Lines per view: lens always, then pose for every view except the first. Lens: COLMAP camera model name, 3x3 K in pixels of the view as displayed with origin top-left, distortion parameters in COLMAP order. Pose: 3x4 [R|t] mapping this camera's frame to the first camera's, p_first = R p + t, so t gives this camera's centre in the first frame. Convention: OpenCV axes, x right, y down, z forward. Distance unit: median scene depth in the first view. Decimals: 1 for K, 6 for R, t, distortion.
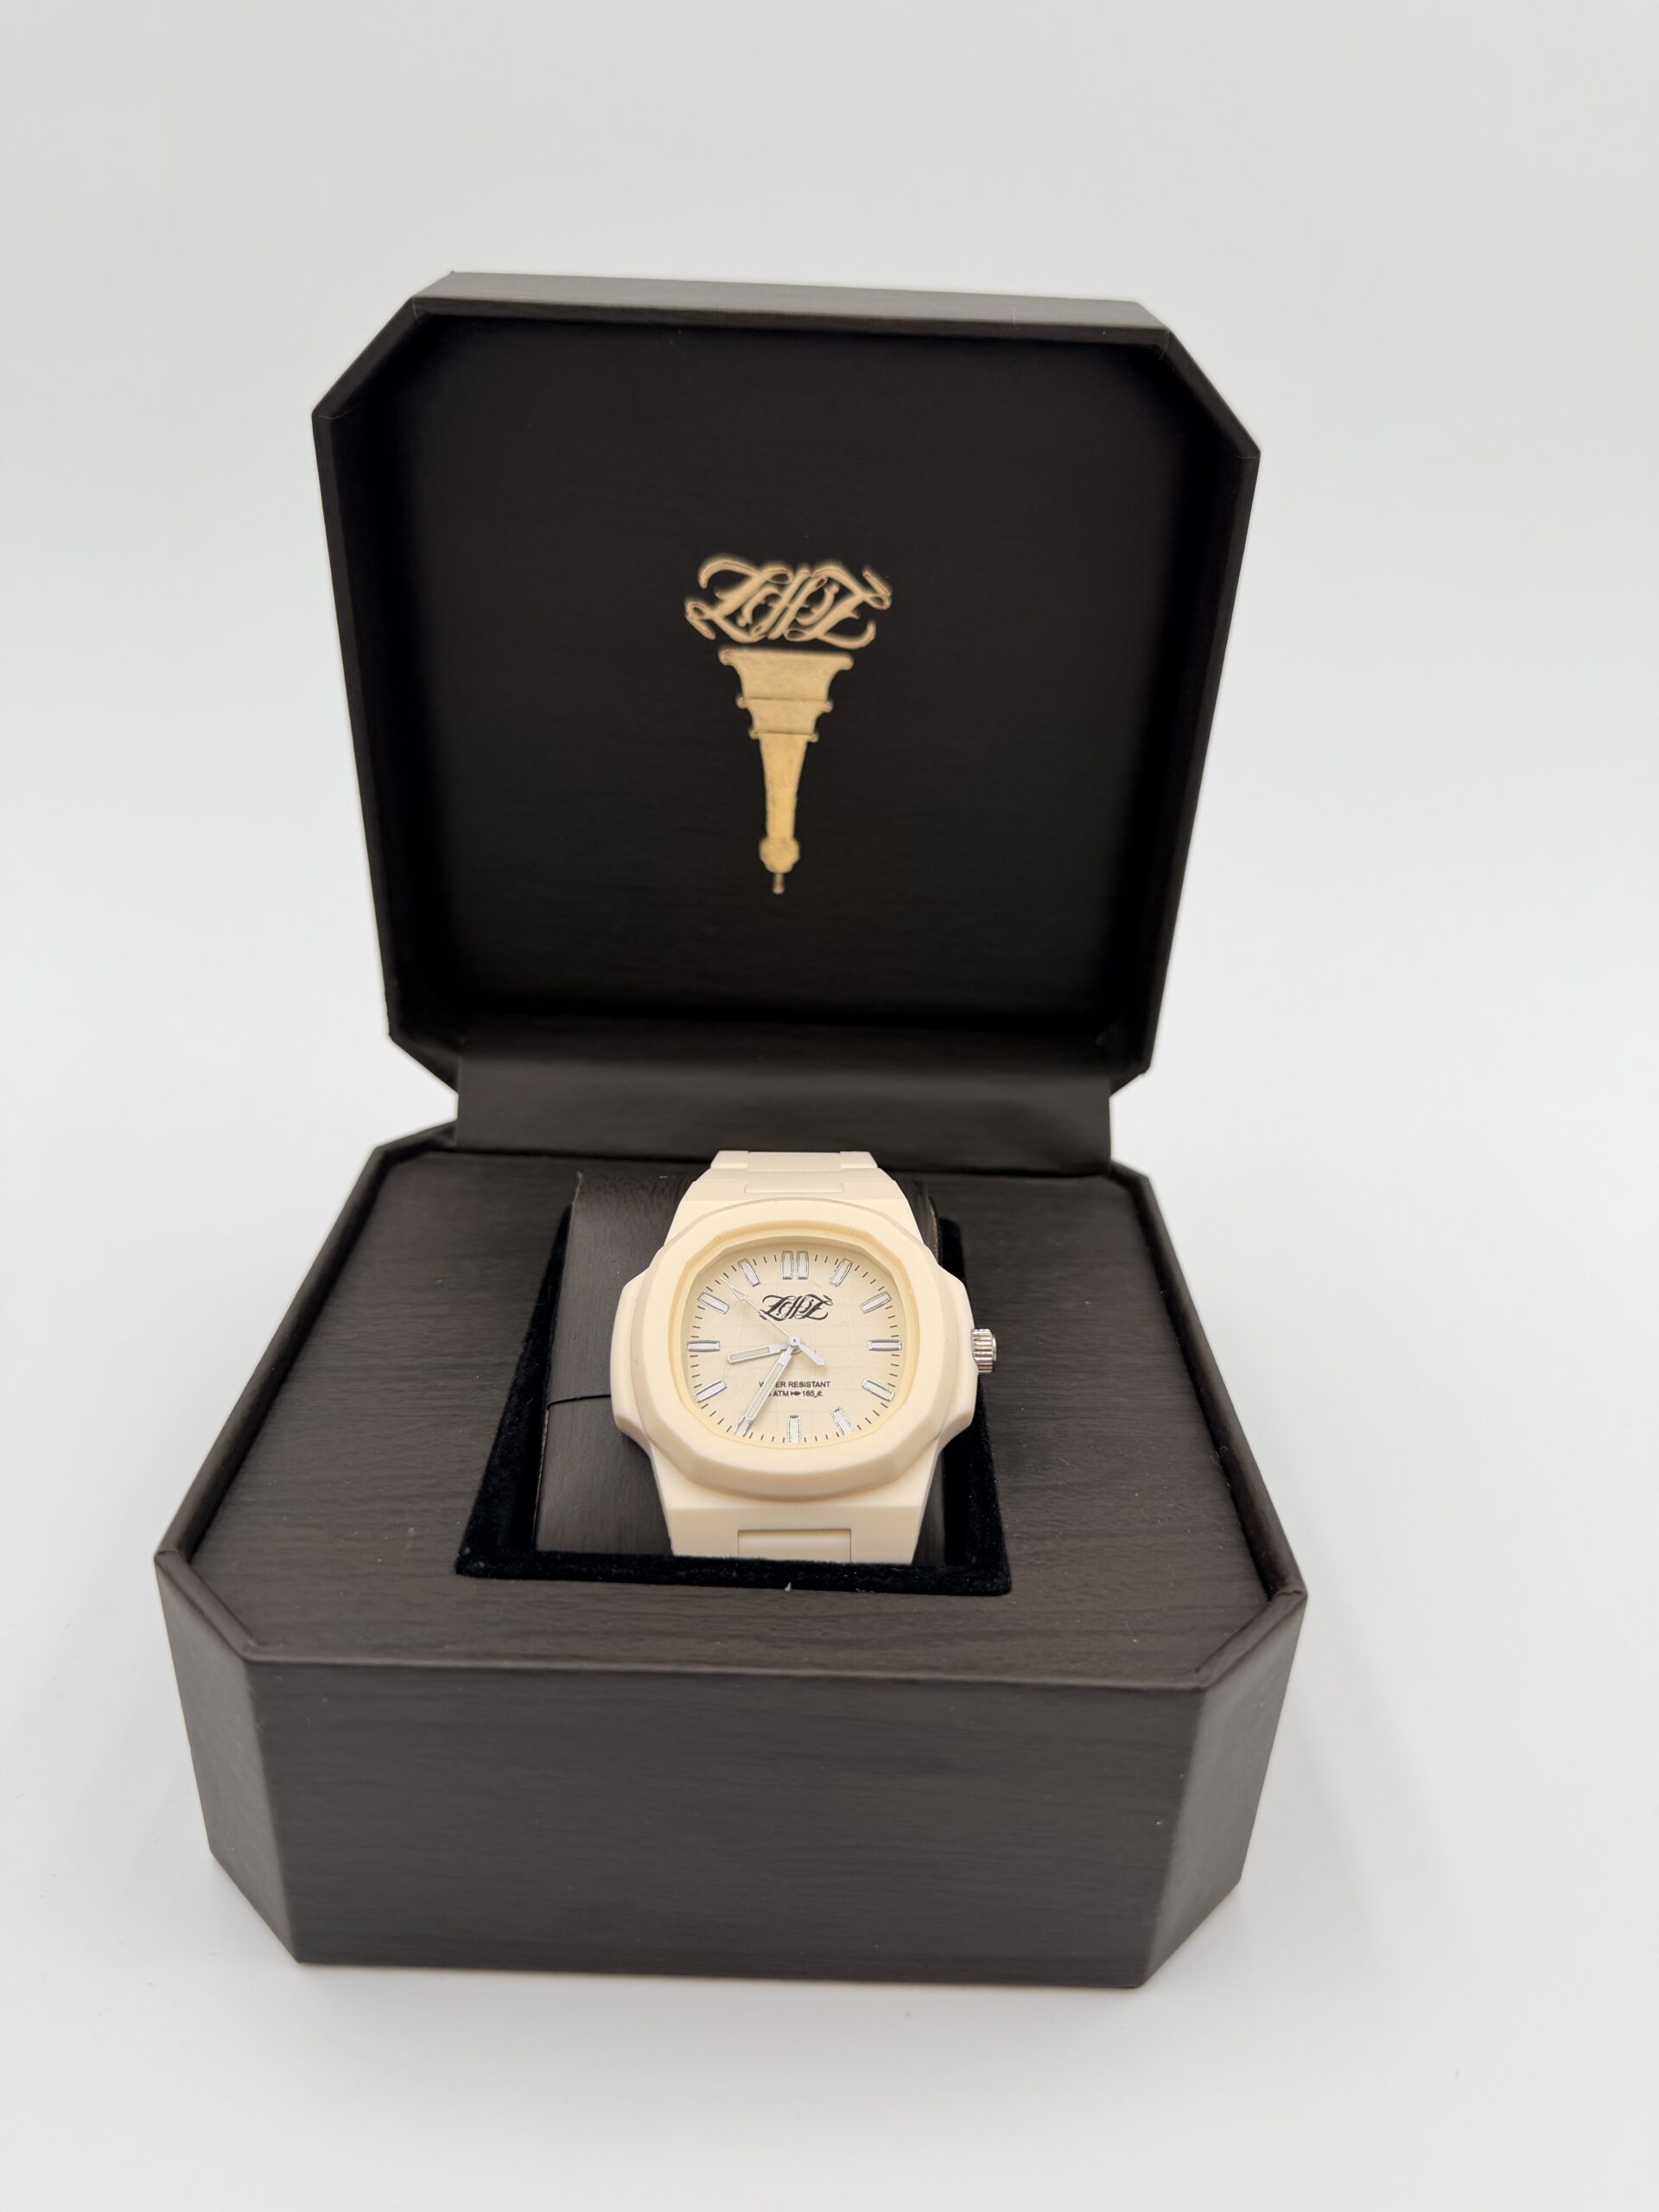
lens RADIAL K [[1613.8, 0, 837.0], [0, 1613.8, 1140.2], [0, 0, 1]] dist [-0.019997, 0.016001]
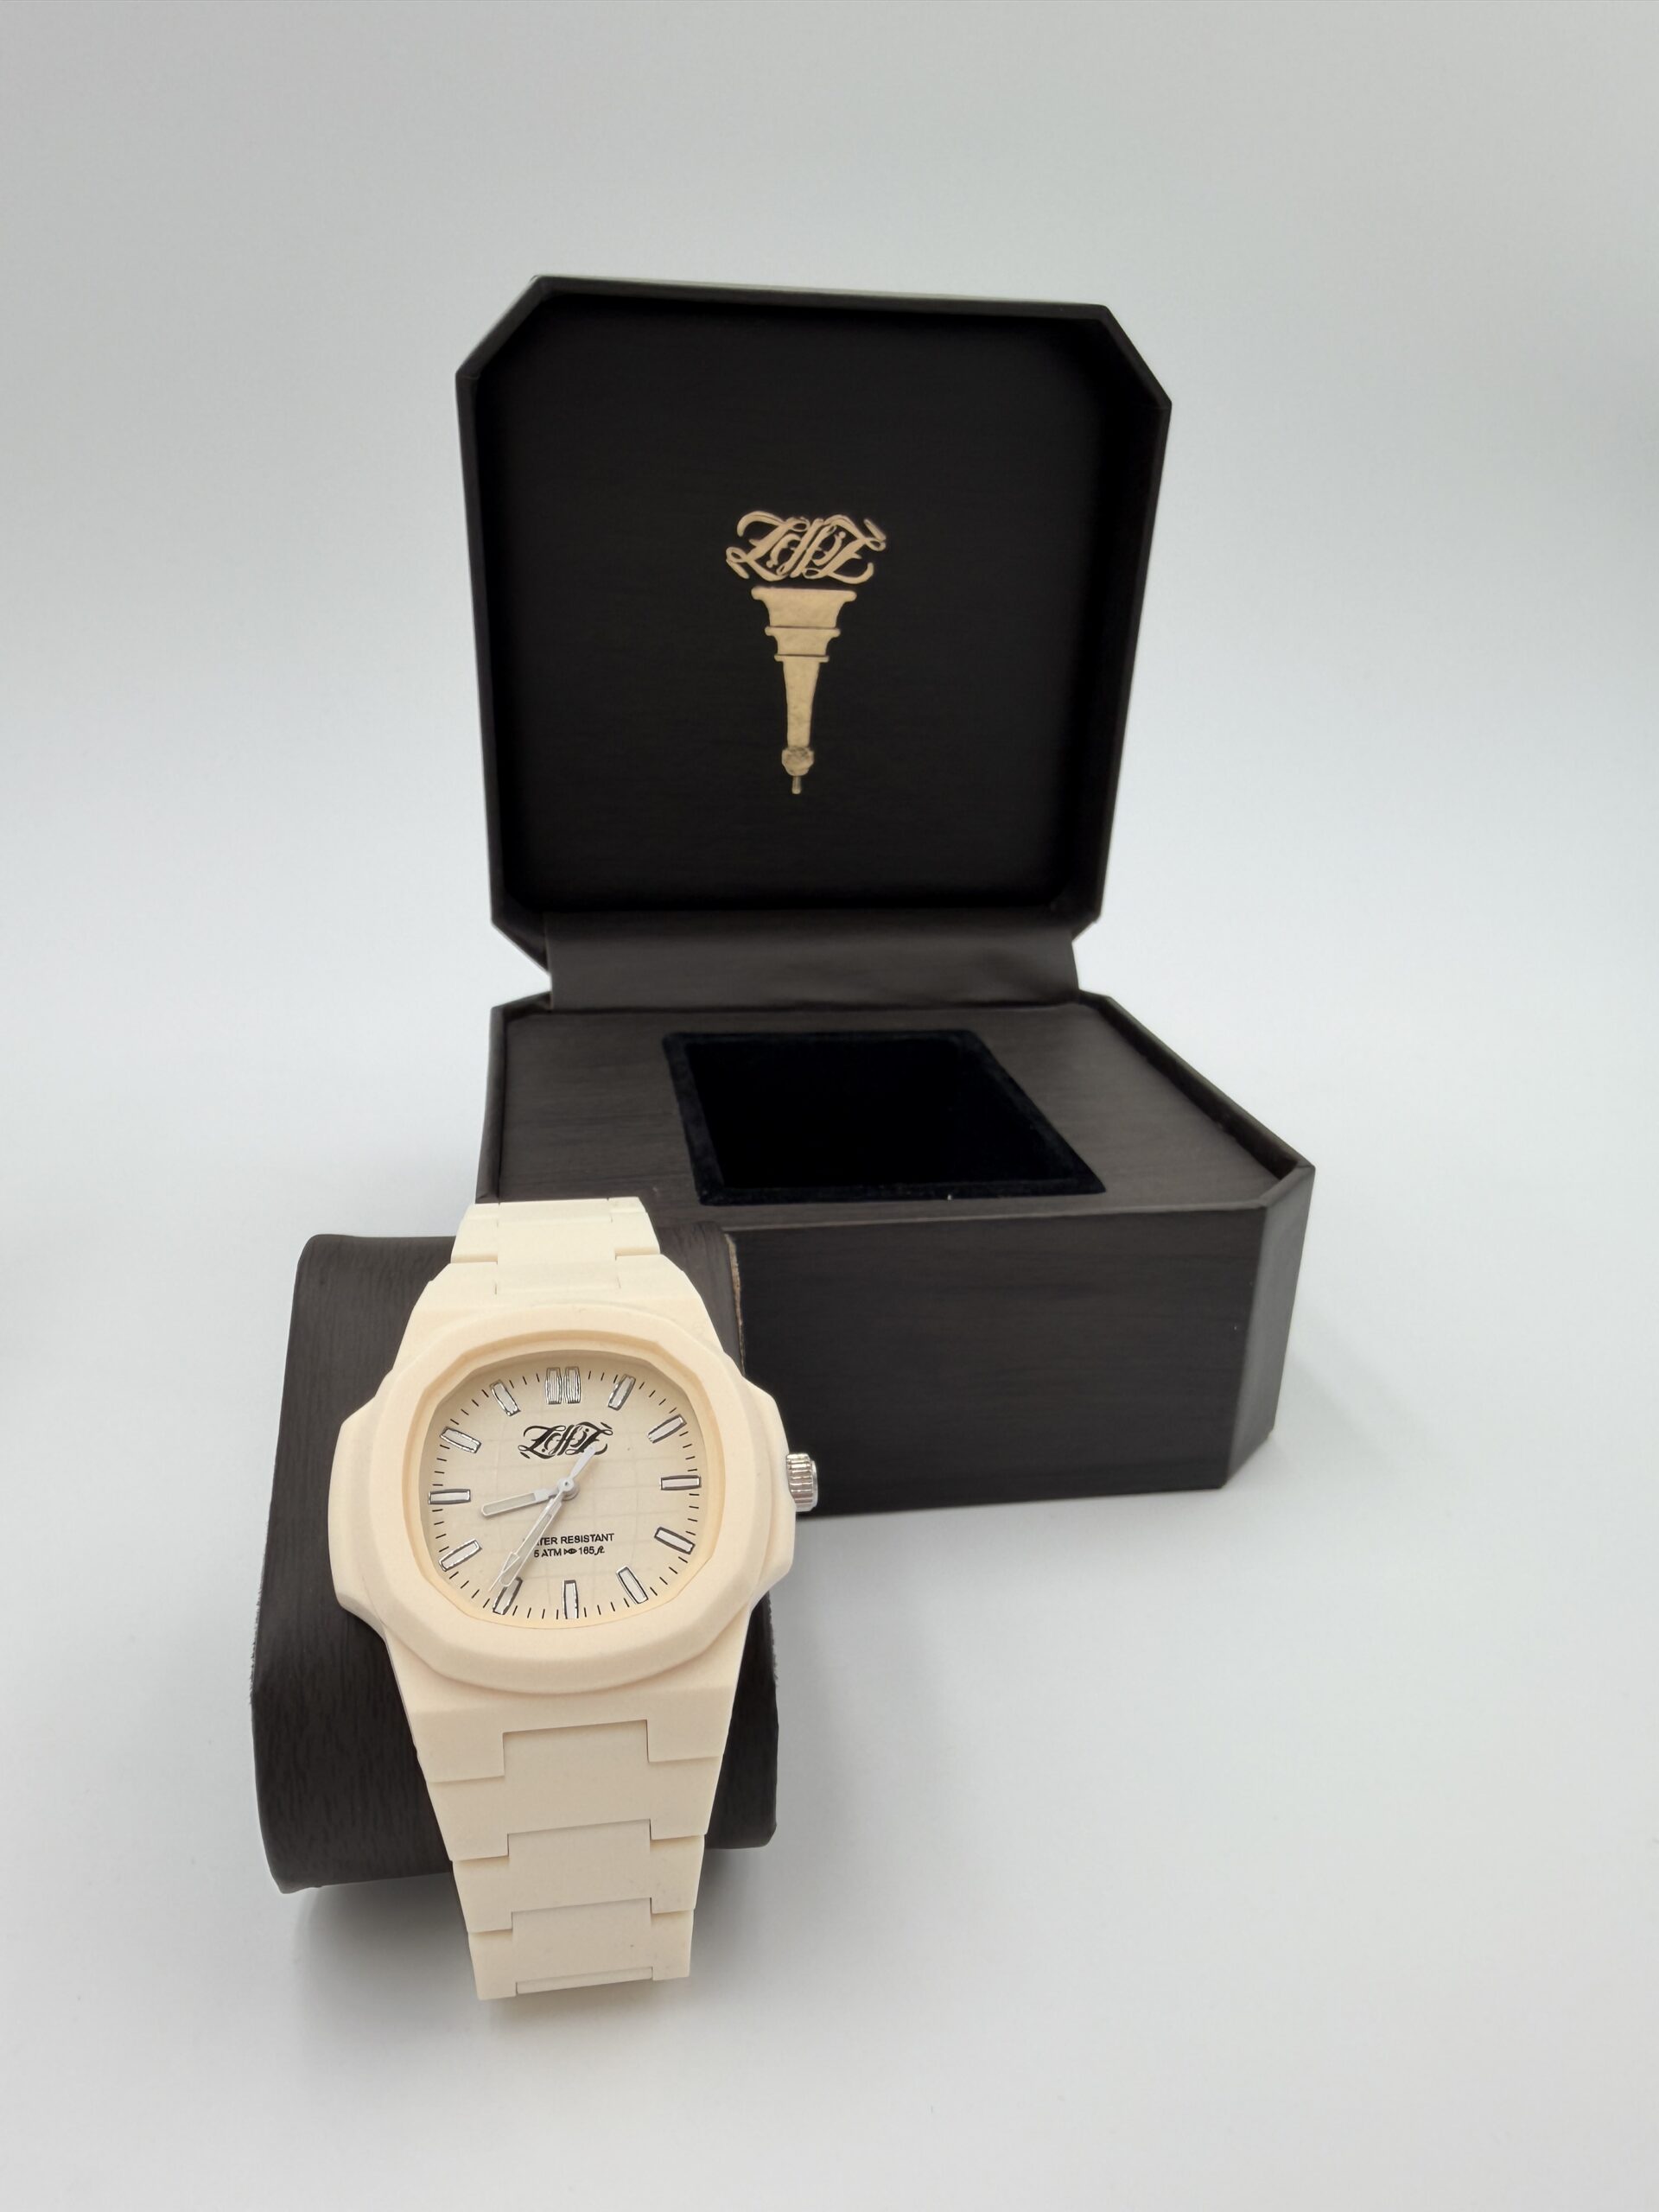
lens RADIAL K [[1613.8, 0, 831.6], [0, 1613.8, 1237.6], [0, 0, 1]] dist [-0.019997, 0.016001]
pose [[0.986421, -0.082258, 0.142155, -0.236155], [0.088762, 0.995248, -0.040028, 0.262041], [-0.138187, 0.052102, 0.989035, -0.232406]]
